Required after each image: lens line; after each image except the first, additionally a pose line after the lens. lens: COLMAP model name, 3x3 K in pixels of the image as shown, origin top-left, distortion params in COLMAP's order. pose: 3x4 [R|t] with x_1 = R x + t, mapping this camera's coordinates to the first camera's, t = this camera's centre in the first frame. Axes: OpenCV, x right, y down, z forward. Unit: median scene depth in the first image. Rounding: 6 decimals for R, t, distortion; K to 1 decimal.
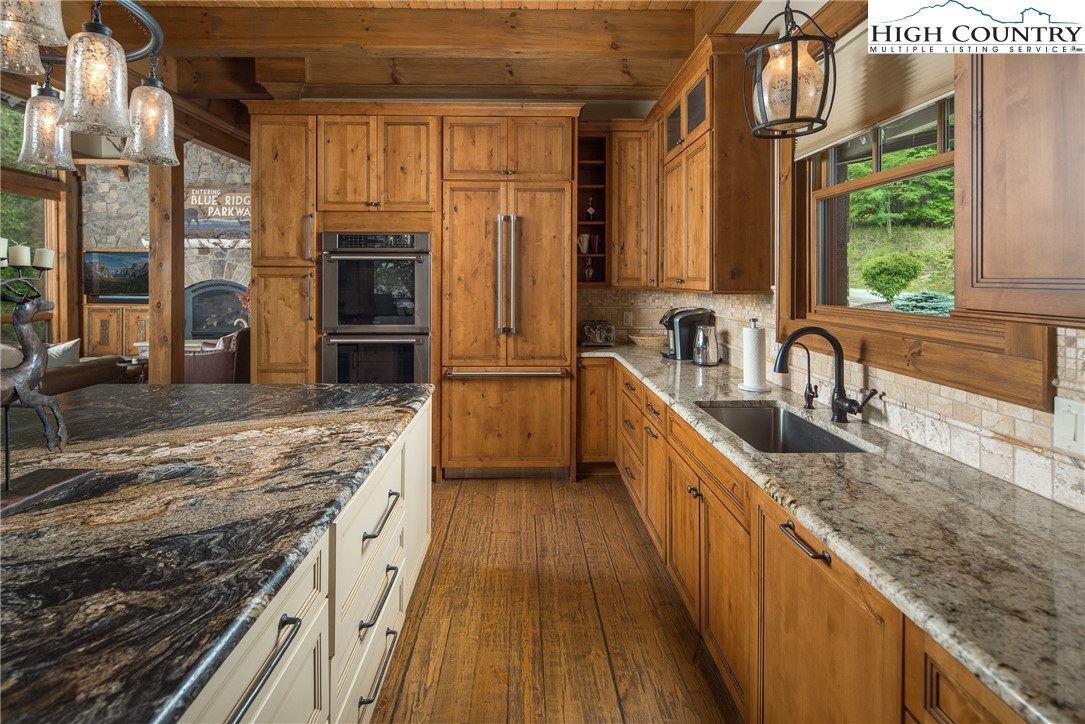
lens RADIAL K [[535.0, 0, 545.7], [0, 535.0, 293.8], [0, 0, 1]] dist [0.000382, -0.001174]
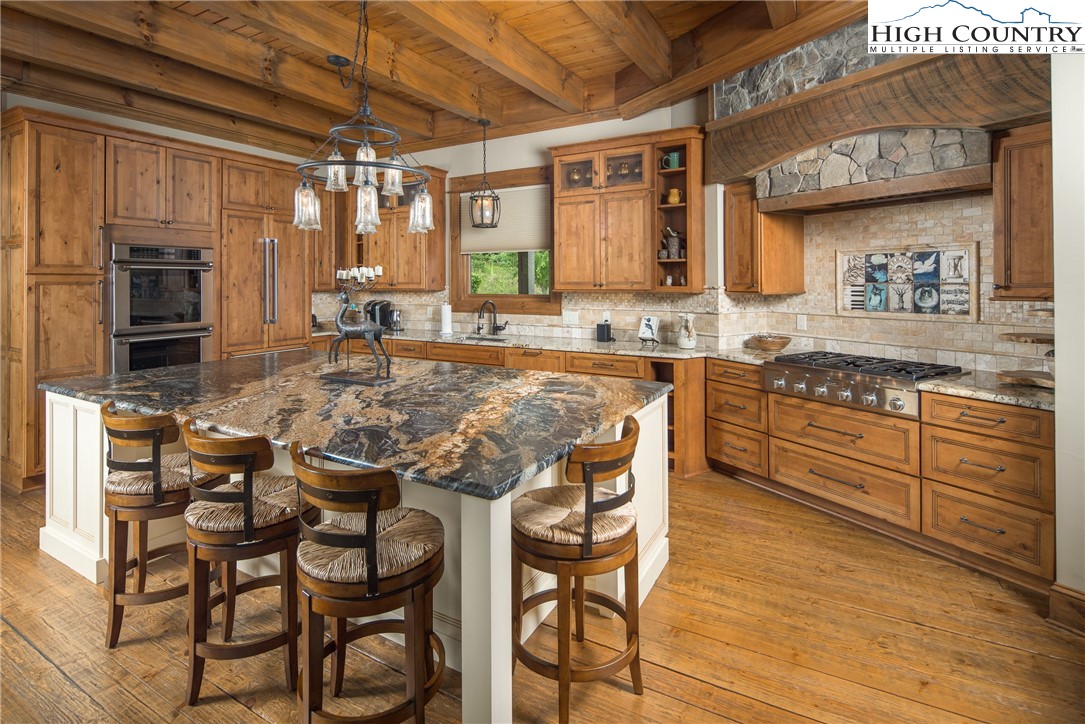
lens RADIAL K [[535.0, 0, 537.6], [0, 535.0, 366.7], [0, 0, 1]] dist [0.000382, -0.001174]
pose [[0.523382, -0.137677, 0.840902, -0.929770], [0.031582, 0.989317, 0.142320, 0.008231], [-0.851513, -0.047931, 0.522139, -0.348522]]
